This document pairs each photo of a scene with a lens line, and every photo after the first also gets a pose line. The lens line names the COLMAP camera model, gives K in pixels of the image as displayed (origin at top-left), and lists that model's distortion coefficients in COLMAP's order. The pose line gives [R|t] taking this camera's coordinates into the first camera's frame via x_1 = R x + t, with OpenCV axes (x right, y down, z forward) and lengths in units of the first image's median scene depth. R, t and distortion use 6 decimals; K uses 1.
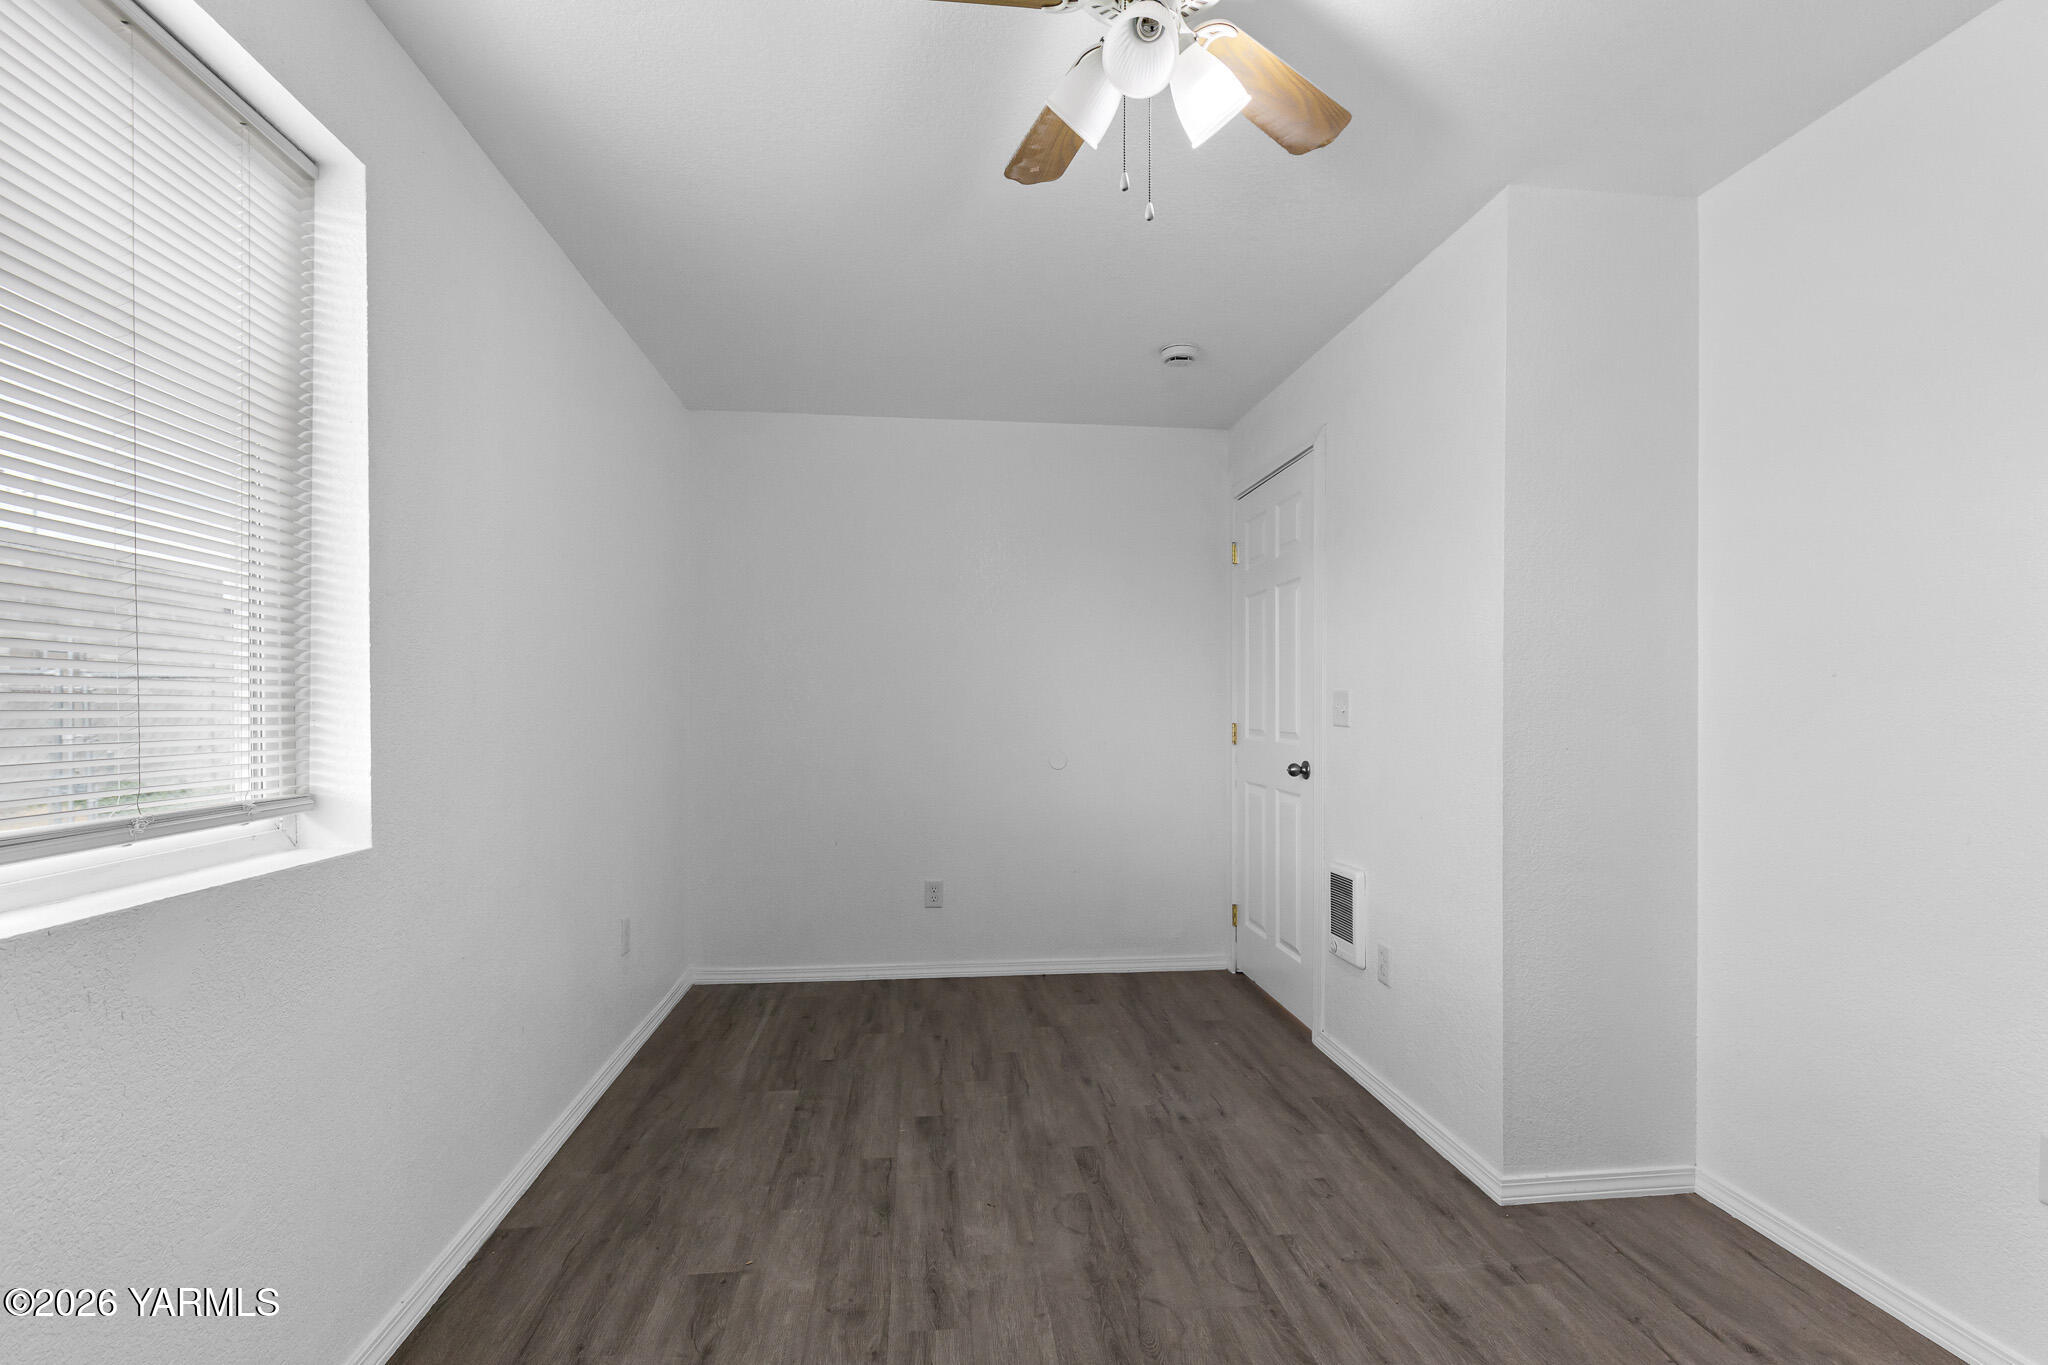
lens RADIAL K [[928.6, 0, 1023.0], [0, 928.6, 692.2], [0, 0, 1]] dist [0.002975, -0.001597]
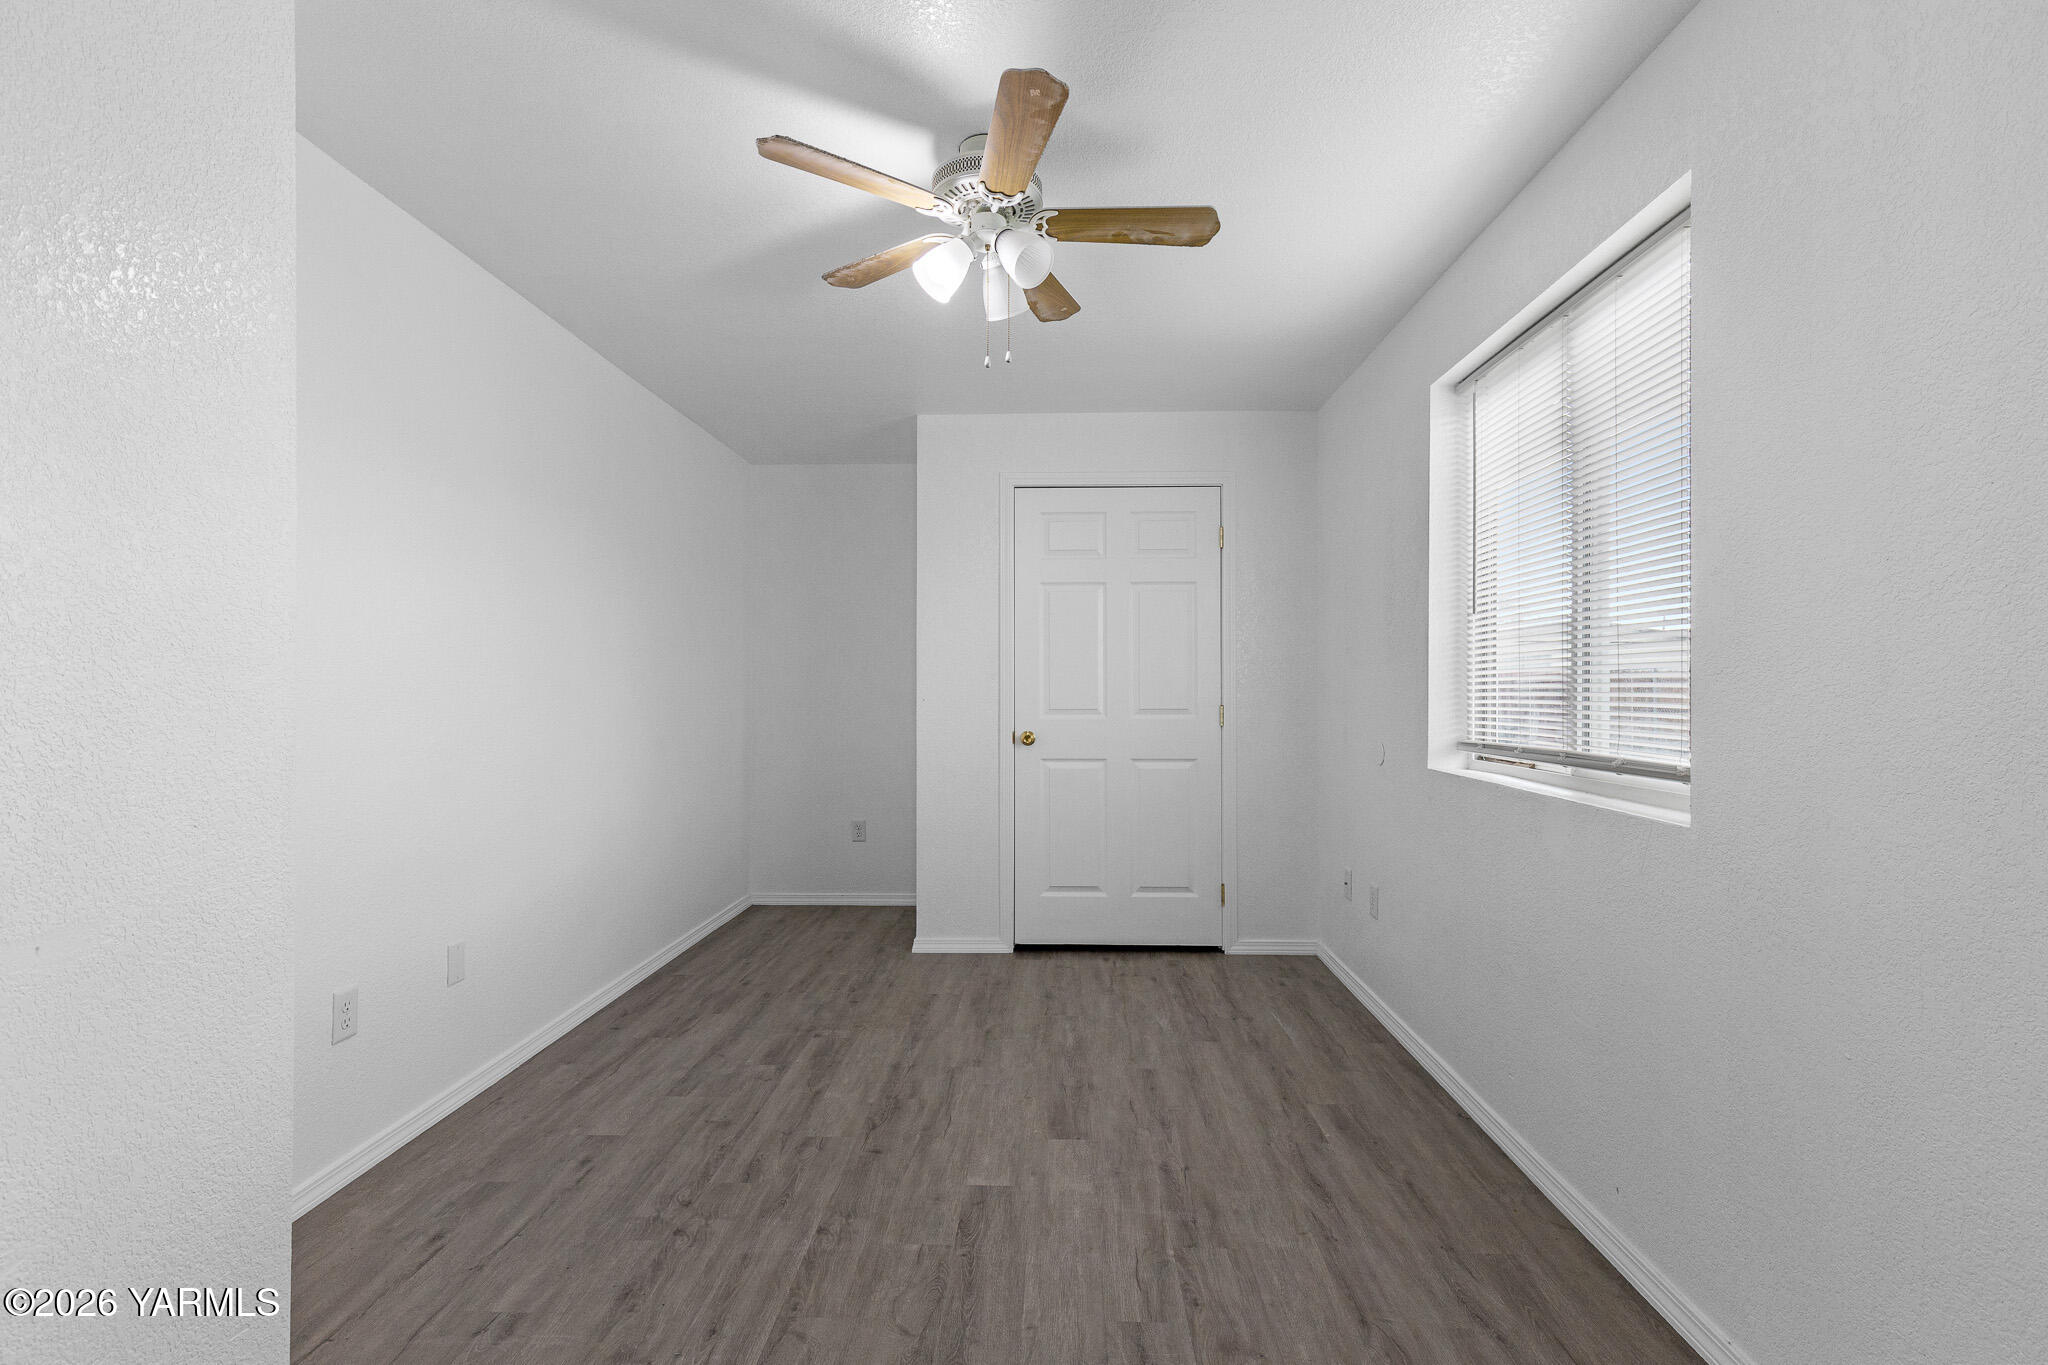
lens RADIAL K [[928.6, 0, 1022.9], [0, 928.6, 688.0], [0, 0, 1]] dist [0.002975, -0.001597]
pose [[-0.988928, -0.000954, 0.148396, -0.114982], [-0.003547, 0.999846, -0.017205, 0.031070], [-0.148357, -0.017541, -0.988778, 1.979309]]
